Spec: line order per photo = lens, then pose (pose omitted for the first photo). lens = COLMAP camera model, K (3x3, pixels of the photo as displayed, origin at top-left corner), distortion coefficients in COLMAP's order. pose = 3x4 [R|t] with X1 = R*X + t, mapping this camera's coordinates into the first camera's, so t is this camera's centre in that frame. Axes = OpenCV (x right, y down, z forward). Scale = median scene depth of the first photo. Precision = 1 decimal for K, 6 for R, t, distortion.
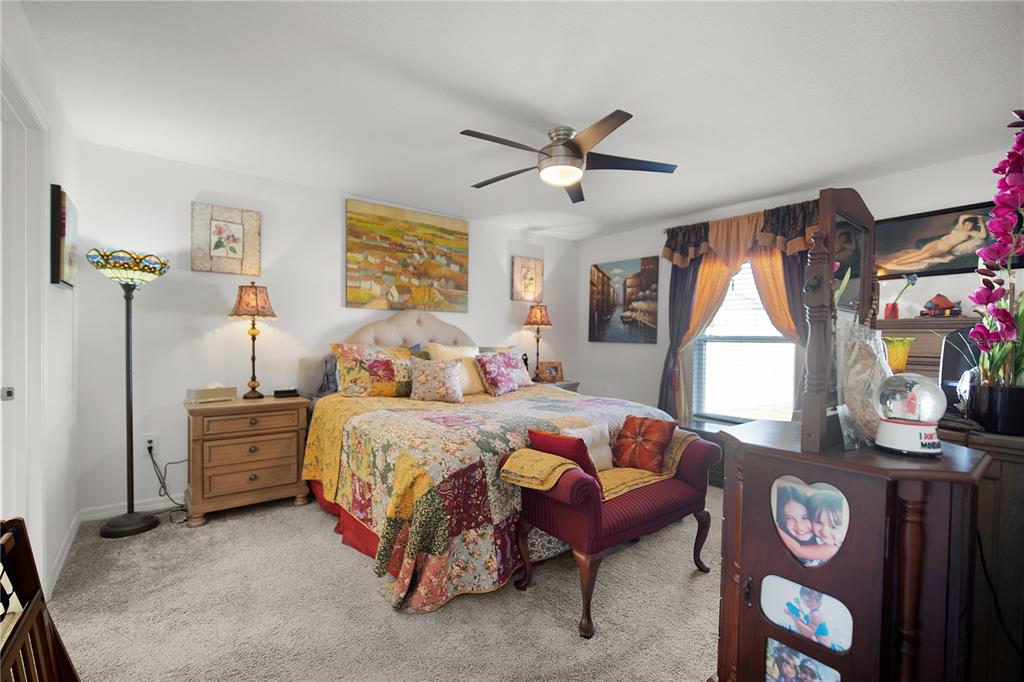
lens RADIAL K [[449.2, 0, 510.3], [0, 449.2, 342.9], [0, 0, 1]] dist [-0.009627, 0.003374]
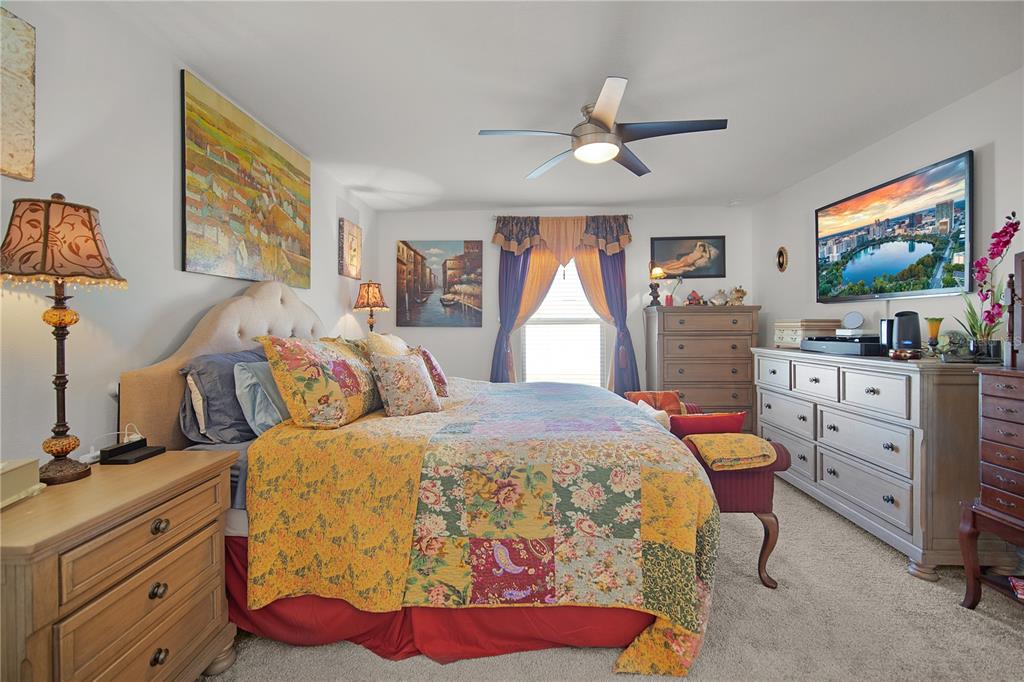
lens RADIAL K [[449.2, 0, 527.3], [0, 449.2, 321.6], [0, 0, 1]] dist [-0.009627, 0.003374]
pose [[0.654447, -0.013255, 0.755992, -0.432338], [0.021881, 0.999760, -0.001412, -0.007475], [-0.755791, 0.017466, 0.654579, 0.293494]]
